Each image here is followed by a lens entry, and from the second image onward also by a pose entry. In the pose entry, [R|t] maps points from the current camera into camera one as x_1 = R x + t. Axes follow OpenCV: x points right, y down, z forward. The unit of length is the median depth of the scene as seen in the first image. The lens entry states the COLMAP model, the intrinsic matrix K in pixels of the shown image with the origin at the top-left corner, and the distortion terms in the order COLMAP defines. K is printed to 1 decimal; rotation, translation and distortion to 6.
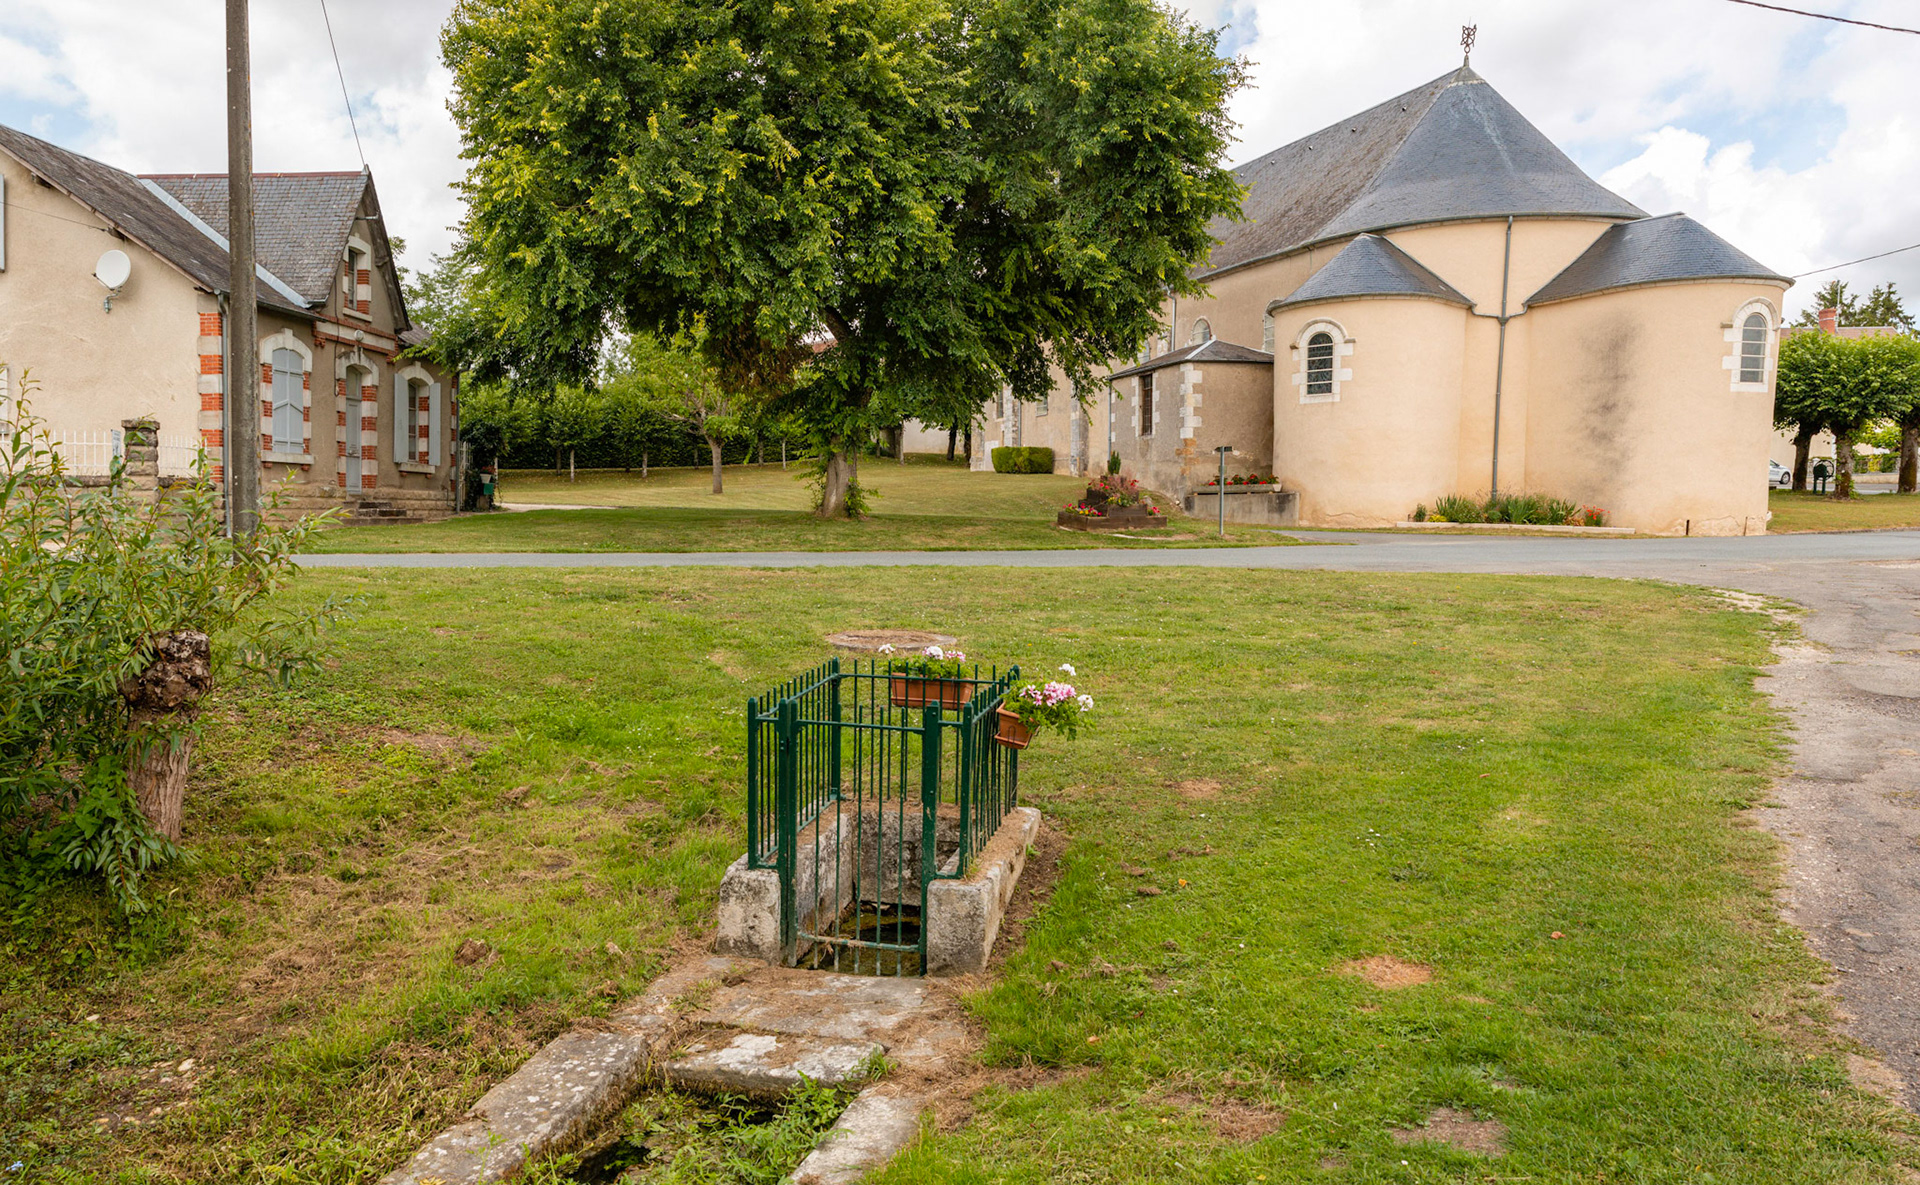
lens RADIAL K [[1571.0, 0, 895.6], [0, 1571.0, 656.7], [0, 0, 1]] dist [0.001075, 0.037509]
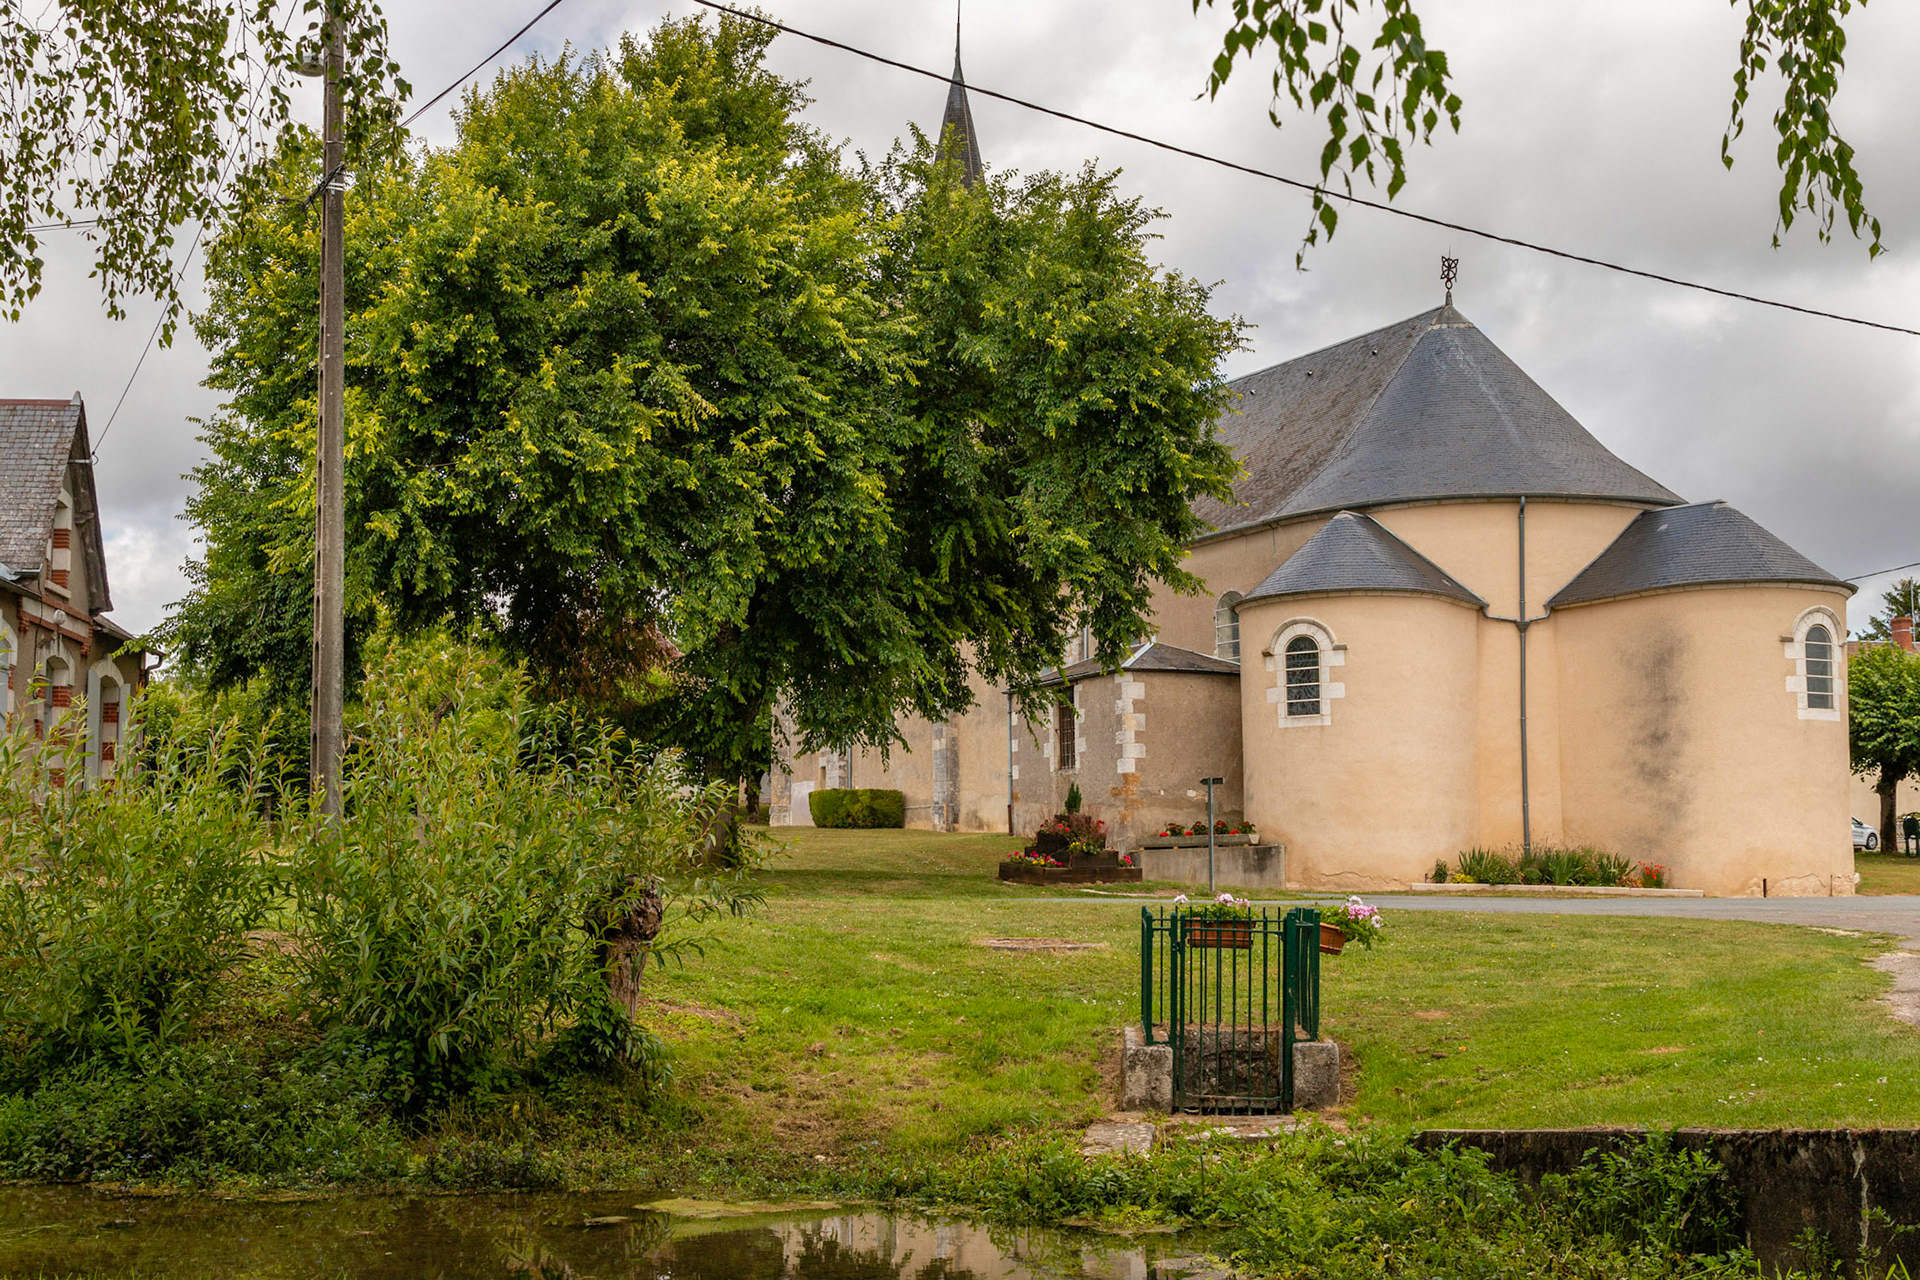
lens RADIAL K [[2872.0, 0, 963.3], [0, 2872.0, 518.8], [0, 0, 1]] dist [-0.003901, 0.034853]
pose [[0.979002, 0.026496, 0.202123, -0.198554], [0.021653, 0.972391, -0.232349, 0.067668], [-0.202699, 0.231847, 0.951399, -0.352616]]
